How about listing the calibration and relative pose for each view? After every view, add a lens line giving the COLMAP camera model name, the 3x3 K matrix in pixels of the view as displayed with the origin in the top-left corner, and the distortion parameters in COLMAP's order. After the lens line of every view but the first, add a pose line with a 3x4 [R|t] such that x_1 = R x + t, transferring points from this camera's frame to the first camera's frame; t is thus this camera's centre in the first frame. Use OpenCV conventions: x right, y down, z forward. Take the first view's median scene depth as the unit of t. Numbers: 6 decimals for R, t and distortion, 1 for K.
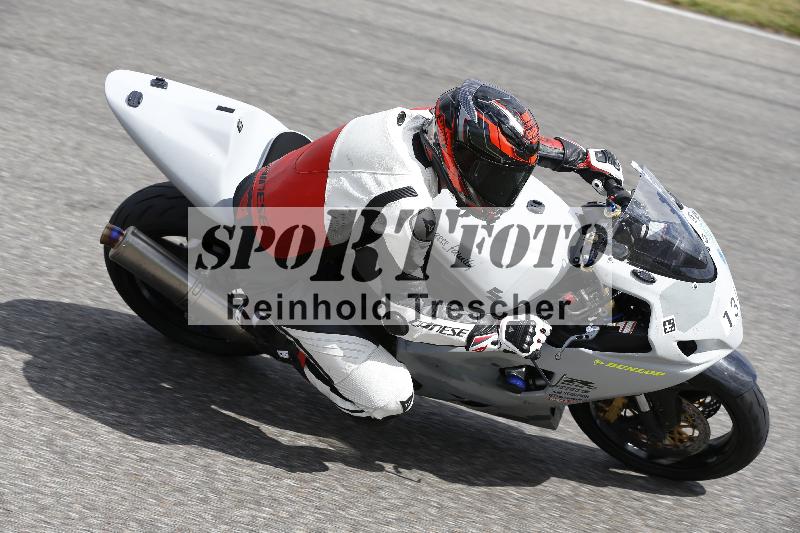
lens RADIAL K [[2603.4, 0, 400.0], [0, 2603.4, 266.5], [0, 0, 1]] dist [0.022891, 0.810673]
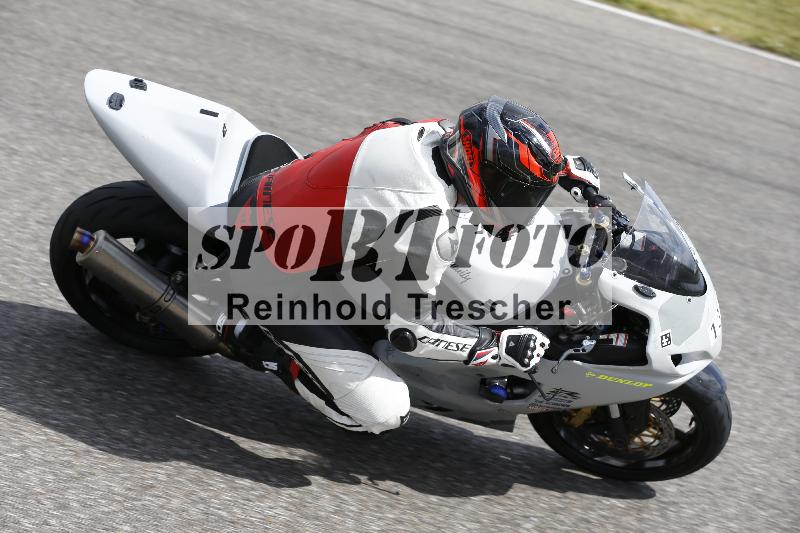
lens RADIAL K [[2603.4, 0, 400.0], [0, 2603.4, 266.5], [0, 0, 1]] dist [0.022891, 0.810673]
pose [[0.983094, 0.002923, 0.183080, -0.179680], [-0.011090, 0.998988, 0.043600, -0.047681], [-0.182768, -0.044893, 0.982131, 0.033589]]
